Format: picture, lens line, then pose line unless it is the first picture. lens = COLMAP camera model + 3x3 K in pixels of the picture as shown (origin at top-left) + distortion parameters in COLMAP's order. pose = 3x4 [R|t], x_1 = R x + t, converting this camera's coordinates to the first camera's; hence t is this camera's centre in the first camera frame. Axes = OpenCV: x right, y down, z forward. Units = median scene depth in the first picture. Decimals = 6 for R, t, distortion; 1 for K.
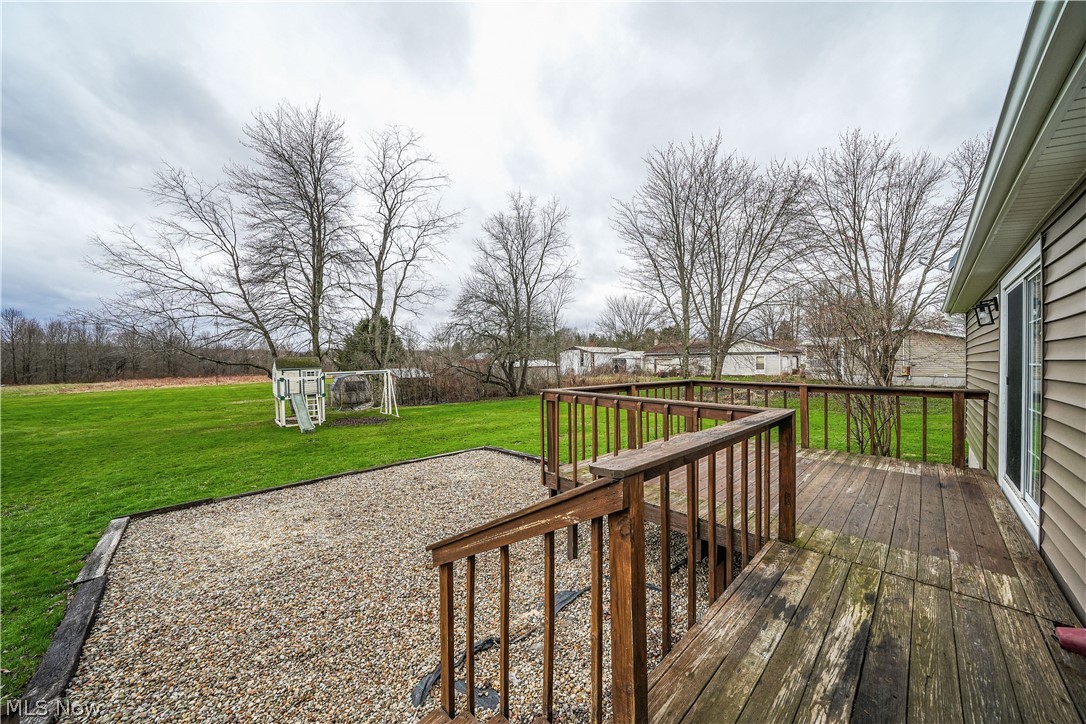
lens RADIAL K [[377.2, 0, 545.5], [0, 377.2, 360.3], [0, 0, 1]] dist [-0.010395, 0.000232]
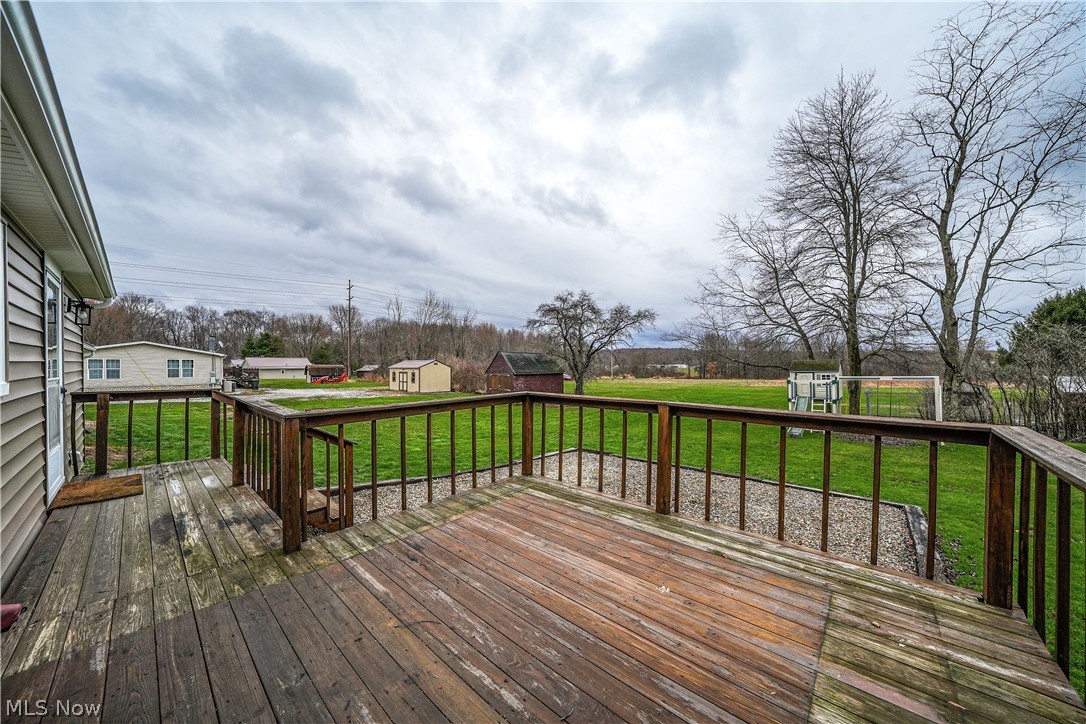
lens RADIAL K [[377.2, 0, 545.5], [0, 377.2, 360.3], [0, 0, 1]] dist [-0.010395, 0.000232]
pose [[0.056862, -0.006554, -0.998361, 1.297555], [-0.000097, 0.999978, -0.006570, 0.000677], [0.998382, 0.000470, 0.056861, 1.260084]]
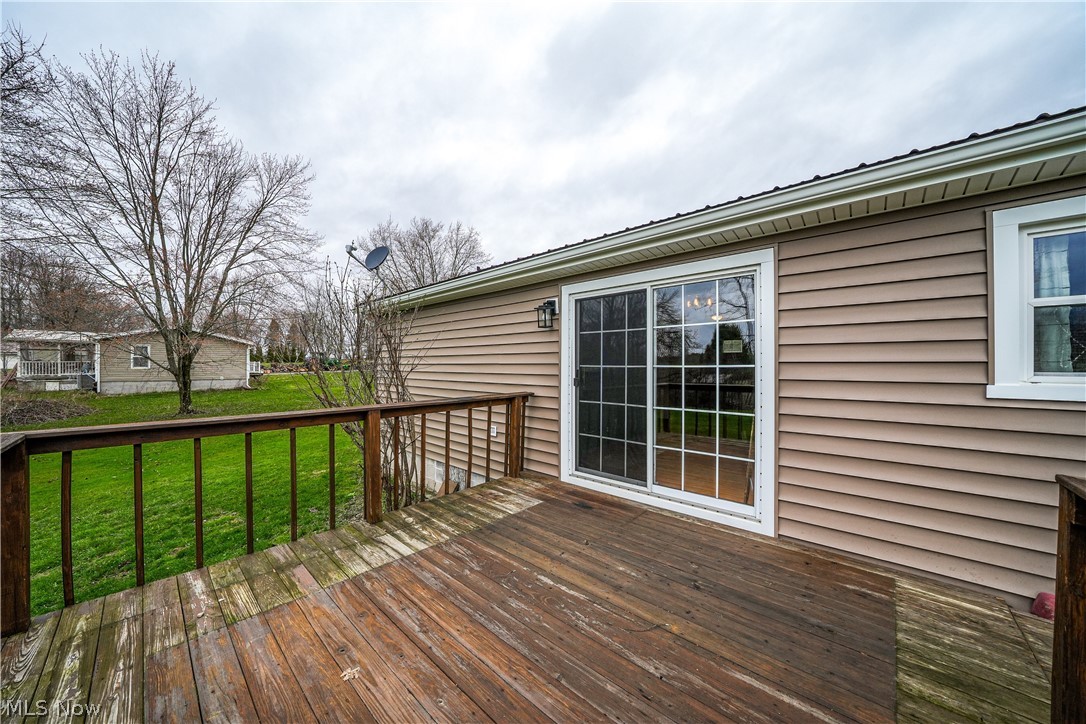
lens RADIAL K [[372.7, 0, 549.4], [0, 372.7, 363.5], [0, 0, 1]] dist [-0.019810, 0.000026]
pose [[-0.060474, 0.000697, 0.998170, 0.224176], [-0.000615, 1.000000, -0.000735, 0.002619], [-0.998170, -0.000658, -0.060474, 1.278528]]
